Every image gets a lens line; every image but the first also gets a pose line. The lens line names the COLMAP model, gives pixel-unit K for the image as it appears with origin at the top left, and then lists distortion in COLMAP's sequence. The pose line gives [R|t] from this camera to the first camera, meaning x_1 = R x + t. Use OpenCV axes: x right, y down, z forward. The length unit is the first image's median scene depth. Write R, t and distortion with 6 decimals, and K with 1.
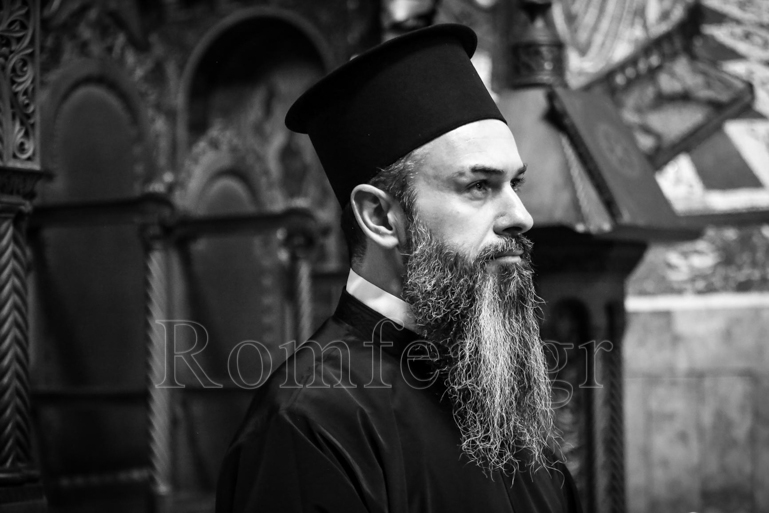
lens RADIAL K [[1703.5, 0, 384.5], [0, 1703.5, 256.5], [0, 0, 1]] dist [0.005691, 0.078197]
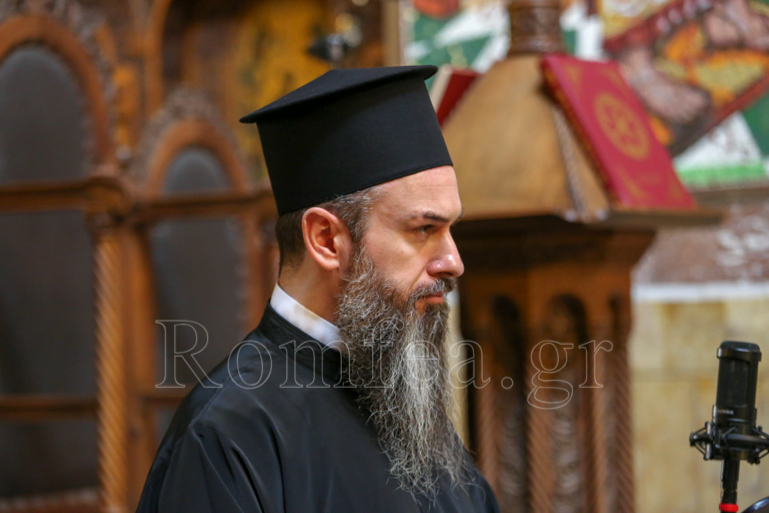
lens RADIAL K [[2433.5, 0, 384.7], [0, 2433.5, 243.7], [0, 0, 1]] dist [0.726295, -0.496498]
pose [[0.999095, -0.007467, -0.041875, 0.061908], [0.008199, 0.999816, 0.017339, -0.022222], [0.041737, -0.017667, 0.998972, -0.260765]]
